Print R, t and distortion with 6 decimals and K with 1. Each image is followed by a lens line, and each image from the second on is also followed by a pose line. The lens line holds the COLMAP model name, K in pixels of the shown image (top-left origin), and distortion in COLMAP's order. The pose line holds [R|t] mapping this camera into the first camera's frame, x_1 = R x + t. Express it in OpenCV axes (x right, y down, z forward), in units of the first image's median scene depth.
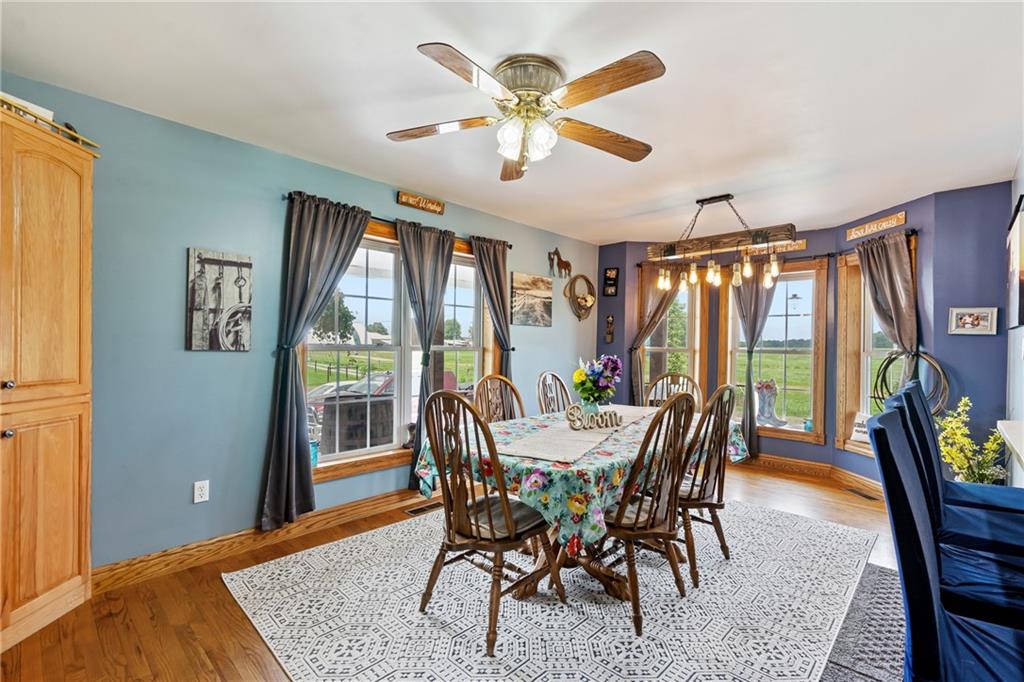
lens RADIAL K [[464.1, 0, 512.2], [0, 464.1, 342.0], [0, 0, 1]] dist [-0.000365, -0.000099]
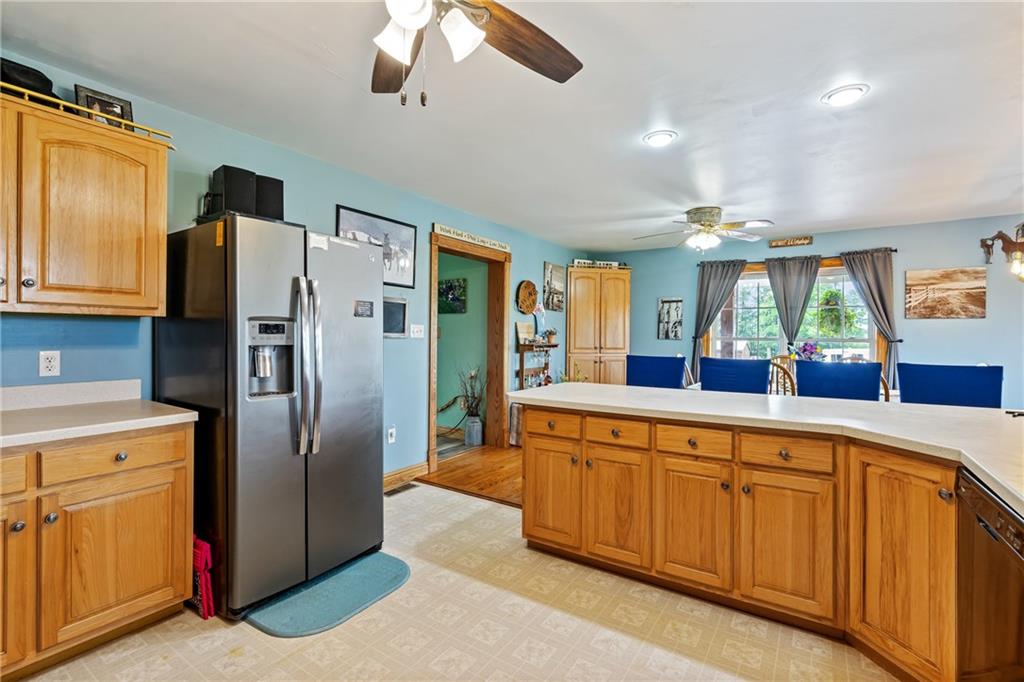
lens RADIAL K [[464.1, 0, 511.1], [0, 464.1, 338.1], [0, 0, 1]] dist [-0.000365, -0.000099]
pose [[0.181962, -0.001098, -0.983305, 1.153414], [0.000400, 0.999999, -0.001043, 0.011417], [0.983306, -0.000204, 0.181962, -0.159692]]
